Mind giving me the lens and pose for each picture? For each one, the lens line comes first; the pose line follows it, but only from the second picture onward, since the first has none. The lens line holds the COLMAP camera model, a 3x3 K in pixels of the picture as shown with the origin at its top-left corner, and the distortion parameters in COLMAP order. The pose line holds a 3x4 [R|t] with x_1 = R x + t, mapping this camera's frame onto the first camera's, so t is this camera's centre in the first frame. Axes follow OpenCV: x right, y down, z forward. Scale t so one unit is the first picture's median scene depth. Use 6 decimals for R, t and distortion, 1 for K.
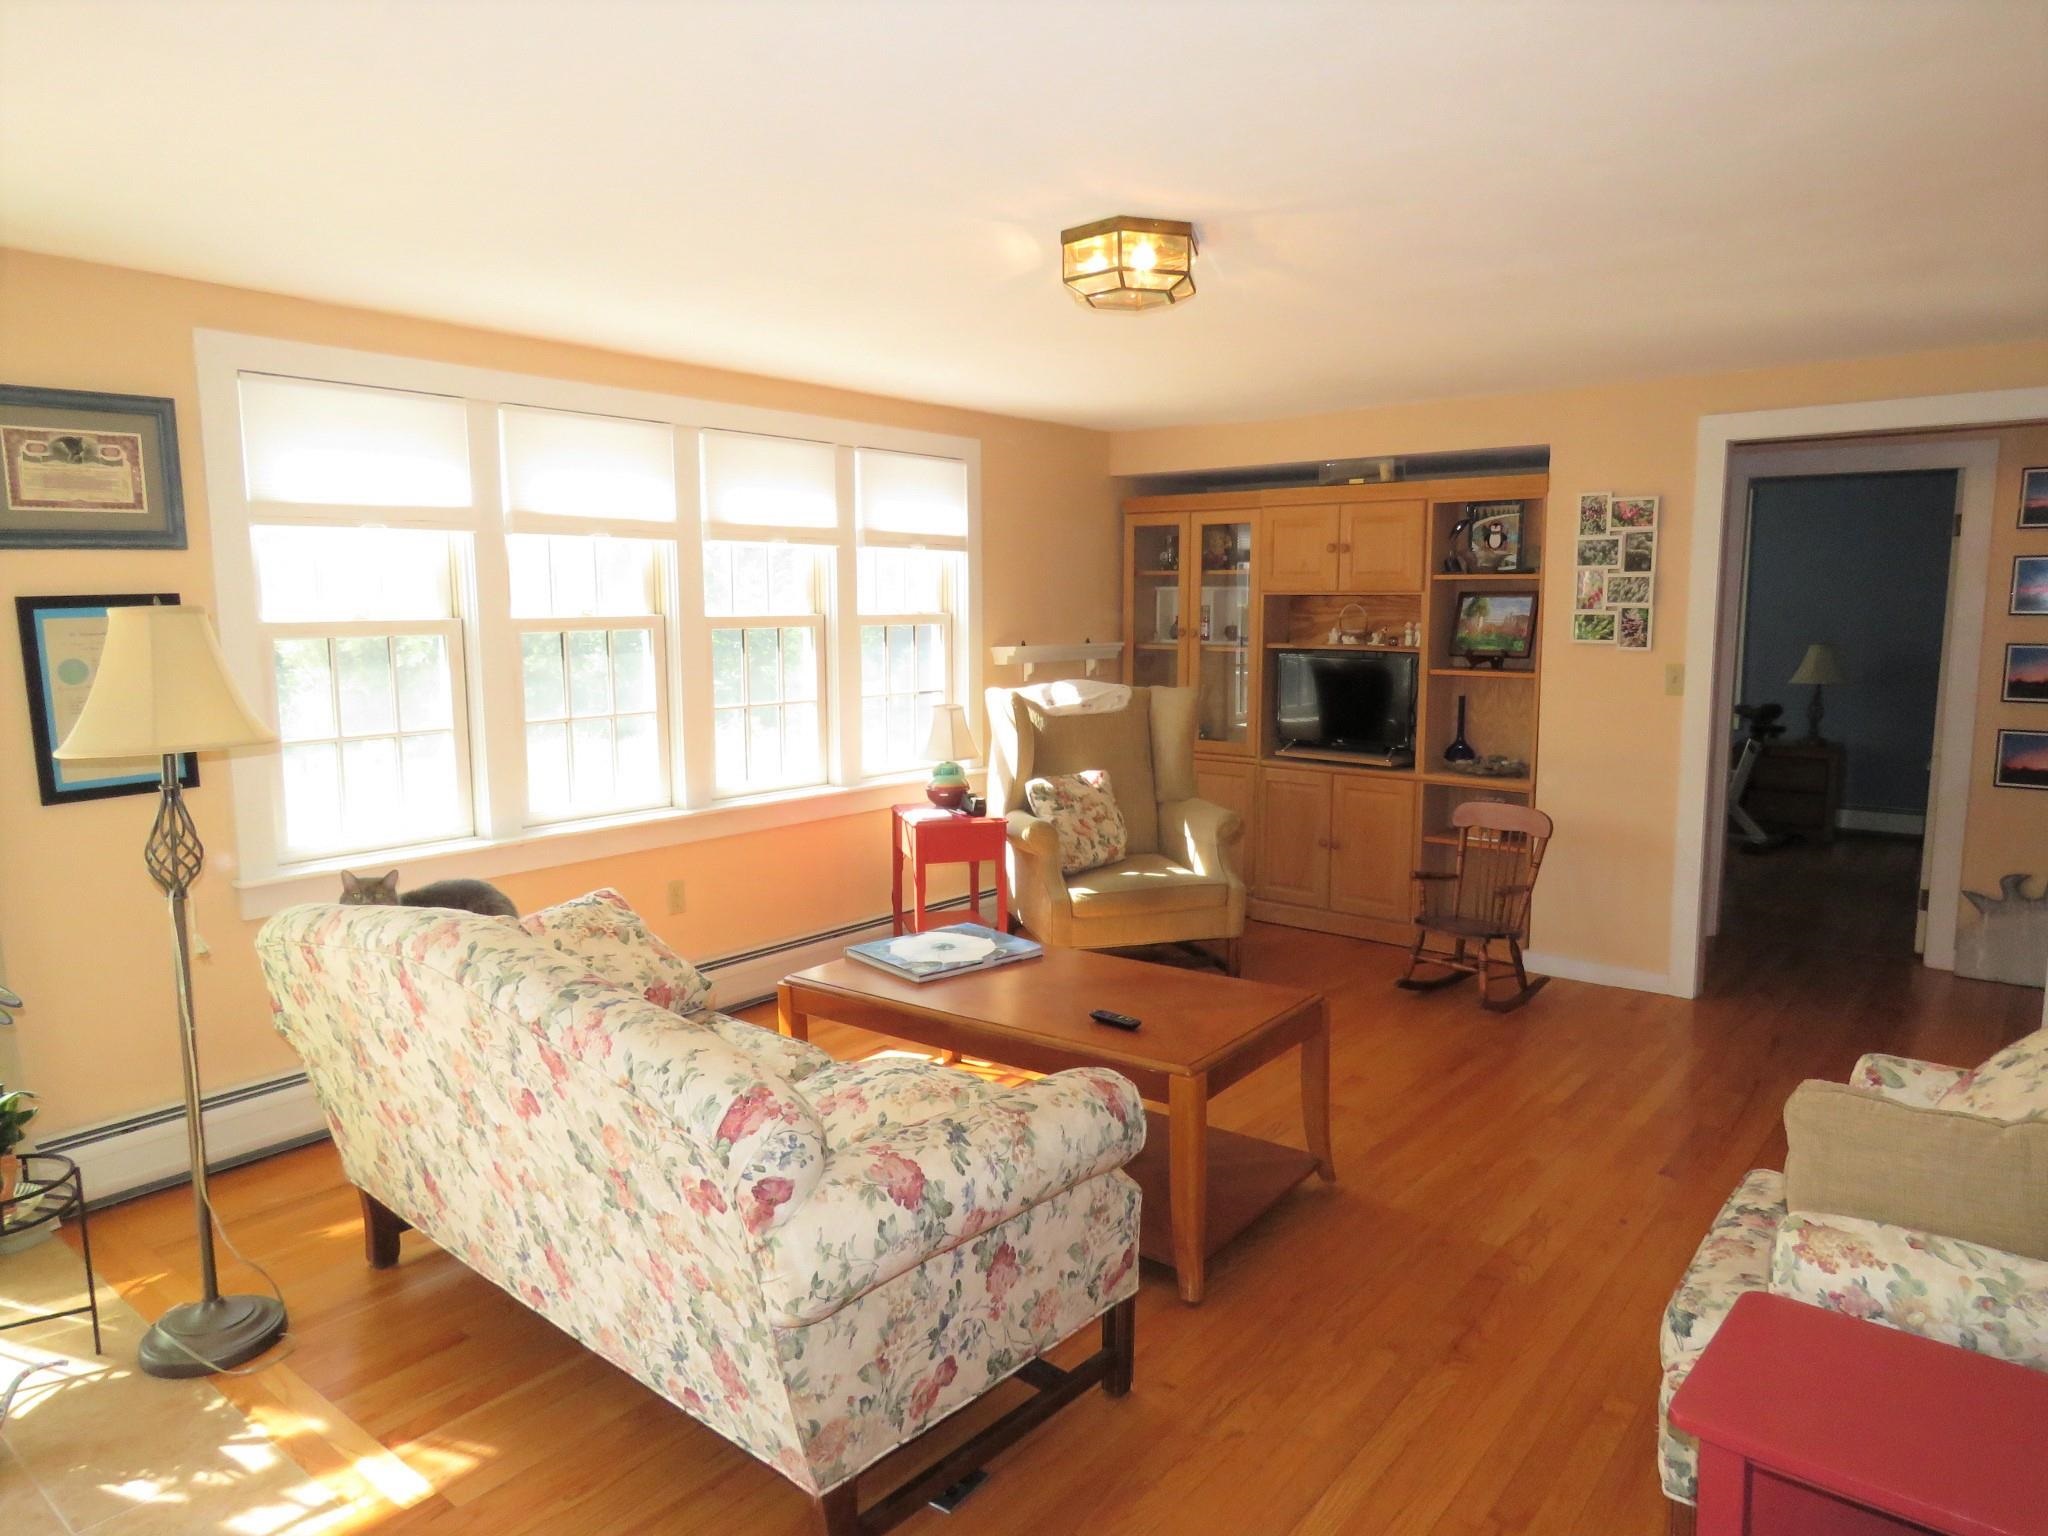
lens RADIAL K [[1305.6, 0, 1016.4], [0, 1305.6, 770.3], [0, 0, 1]] dist [-0.008130, 0.001114]
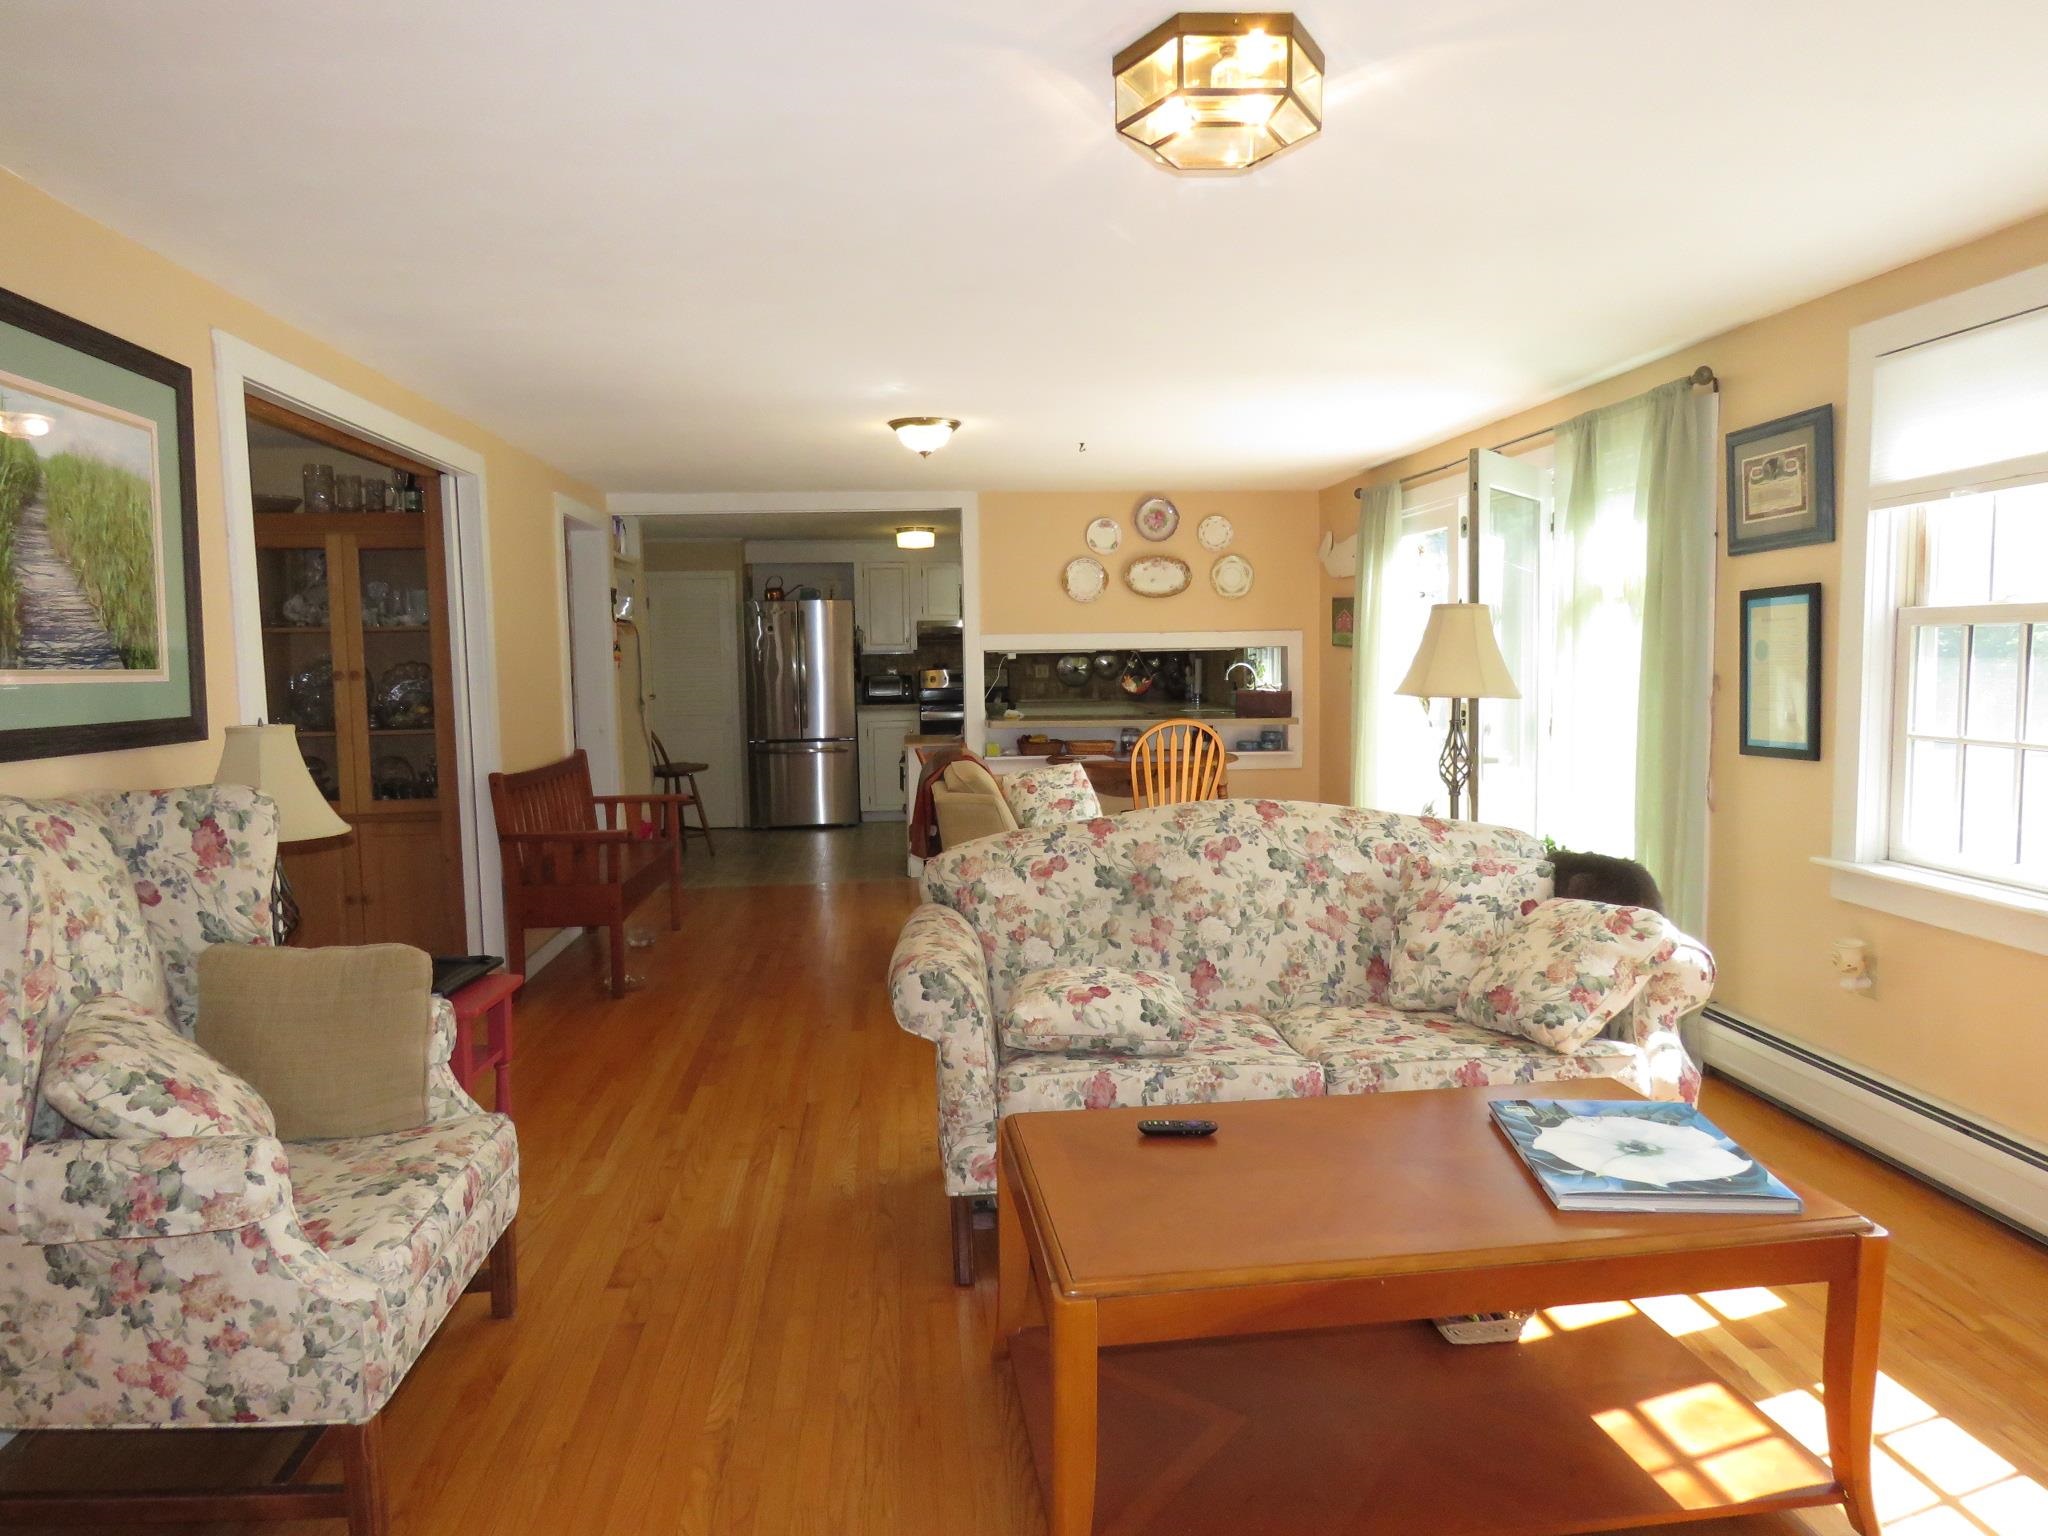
lens RADIAL K [[1305.6, 0, 1014.9], [0, 1305.6, 764.0], [0, 0, 1]] dist [-0.008130, 0.001114]
pose [[-0.715353, 0.082071, -0.693927, 0.411547], [-0.065739, 0.980769, 0.183765, -0.096878], [0.695664, 0.177075, -0.696201, 0.890573]]
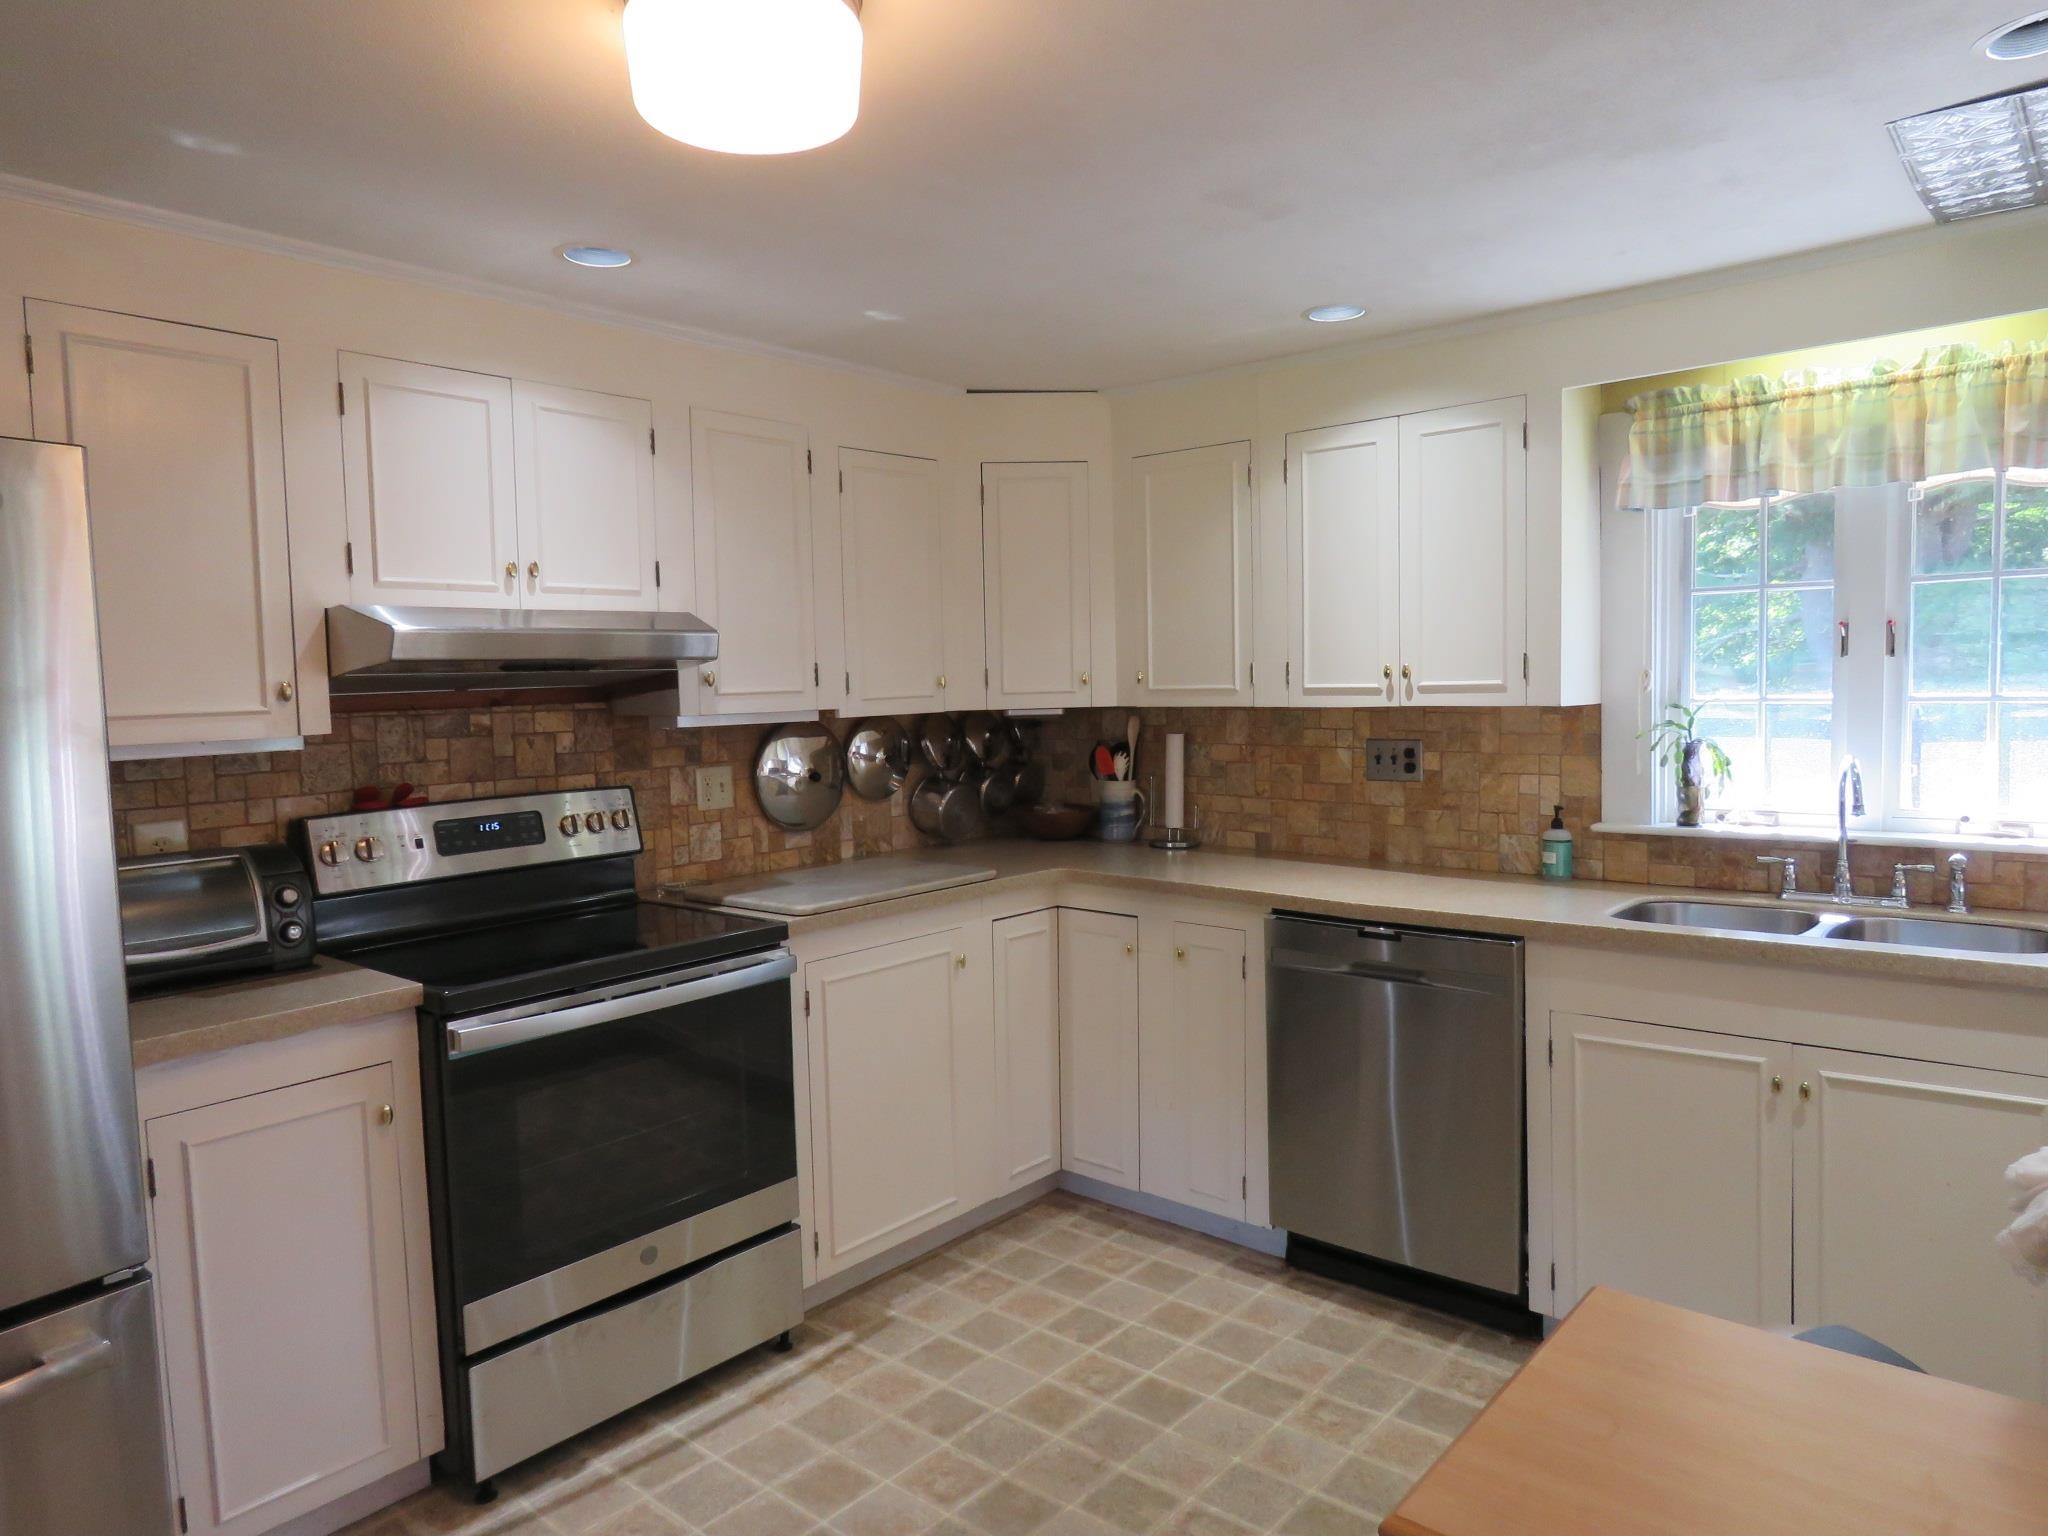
lens RADIAL K [[1305.6, 0, 1017.7], [0, 1305.6, 766.9], [0, 0, 1]] dist [-0.008130, 0.001114]
pose [[-0.025571, 0.079023, -0.996545, -0.557535], [-0.095832, 0.992086, 0.081129, 0.082075], [0.995069, 0.097575, -0.017796, -0.568931]]
